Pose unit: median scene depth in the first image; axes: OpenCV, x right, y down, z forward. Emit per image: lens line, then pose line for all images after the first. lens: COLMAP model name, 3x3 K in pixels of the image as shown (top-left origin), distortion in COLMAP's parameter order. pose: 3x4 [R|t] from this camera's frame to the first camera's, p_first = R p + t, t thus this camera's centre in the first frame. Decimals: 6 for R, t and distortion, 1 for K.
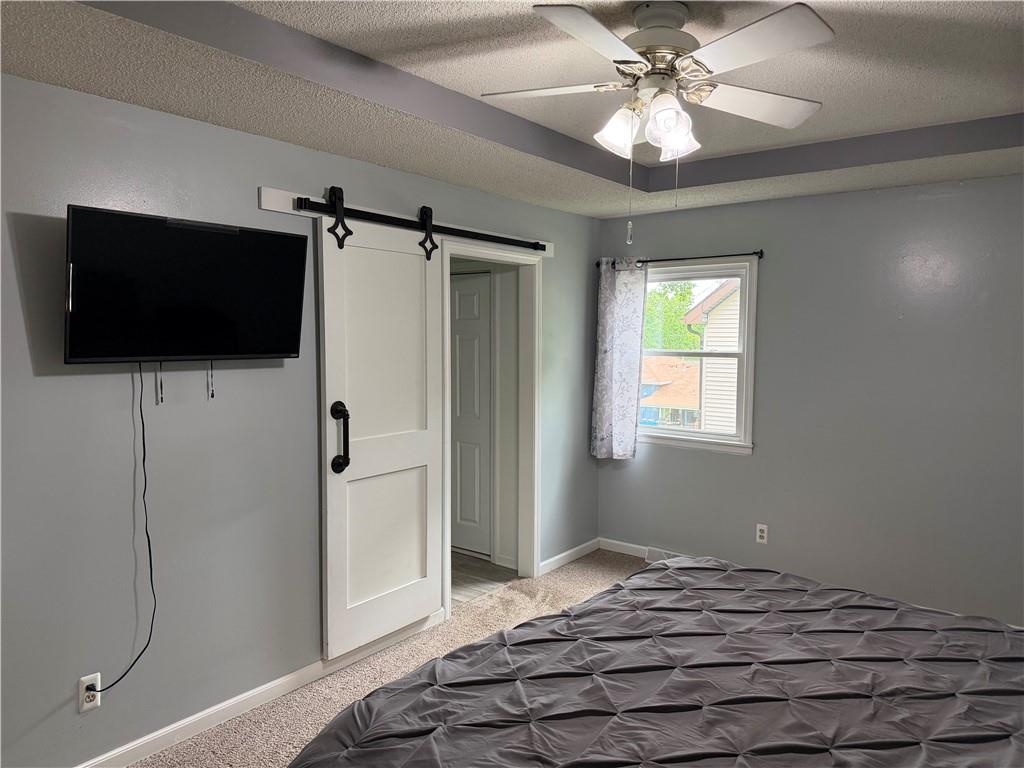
lens RADIAL K [[714.9, 0, 517.8], [0, 714.9, 387.3], [0, 0, 1]] dist [0.031620, -0.051360]
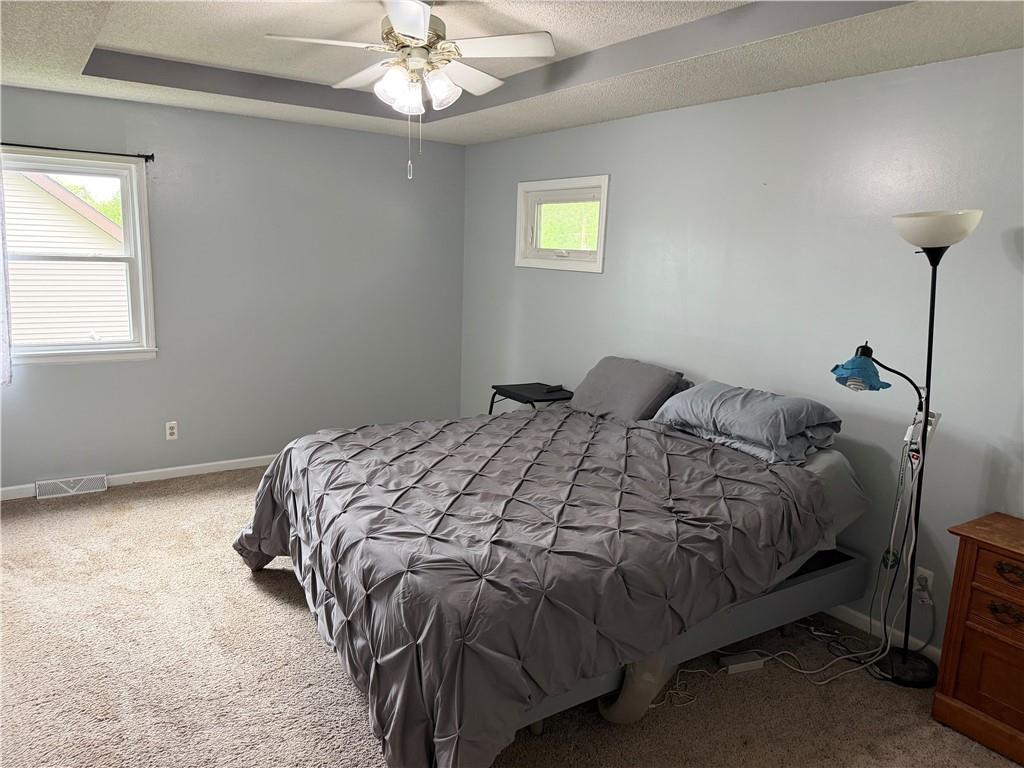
lens RADIAL K [[714.9, 0, 521.0], [0, 714.9, 385.6], [0, 0, 1]] dist [0.031620, -0.051360]
pose [[0.312396, -0.175046, 0.933685, -0.481655], [0.038892, 0.984409, 0.171544, -0.023357], [-0.949156, -0.017277, 0.314333, 0.181218]]
